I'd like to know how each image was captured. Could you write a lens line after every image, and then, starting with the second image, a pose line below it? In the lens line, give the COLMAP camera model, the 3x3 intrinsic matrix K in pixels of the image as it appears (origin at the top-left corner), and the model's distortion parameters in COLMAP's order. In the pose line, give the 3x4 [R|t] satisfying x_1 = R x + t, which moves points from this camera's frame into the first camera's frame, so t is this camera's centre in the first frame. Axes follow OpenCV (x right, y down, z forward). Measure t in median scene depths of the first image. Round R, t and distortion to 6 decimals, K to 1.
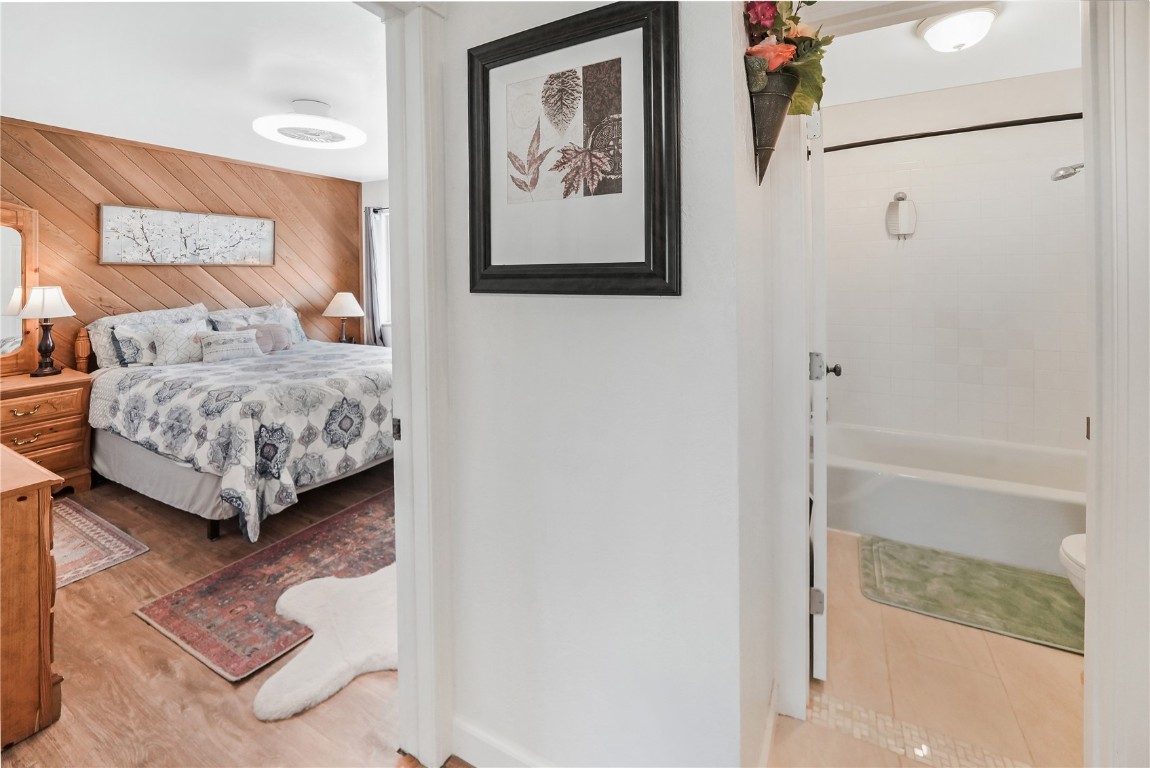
lens RADIAL K [[475.4, 0, 575.5], [0, 475.4, 303.1], [0, 0, 1]] dist [0.001373, -0.003979]
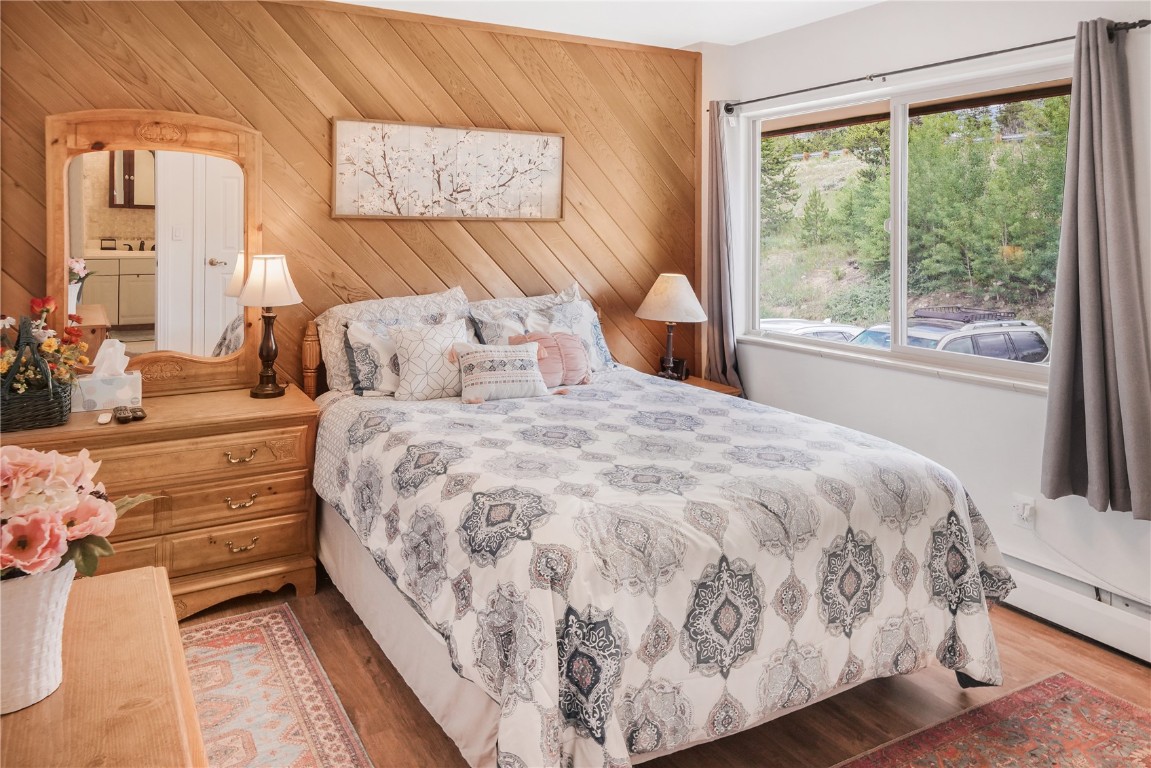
lens RADIAL K [[770.2, 0, 572.2], [0, 770.2, 394.0], [0, 0, 1]] dist [0.028297, 0.005436]
pose [[0.869787, 0.124104, -0.477565, -0.229681], [-0.043700, 0.983425, 0.175970, -0.053733], [0.491488, -0.132187, 0.860794, 0.271391]]
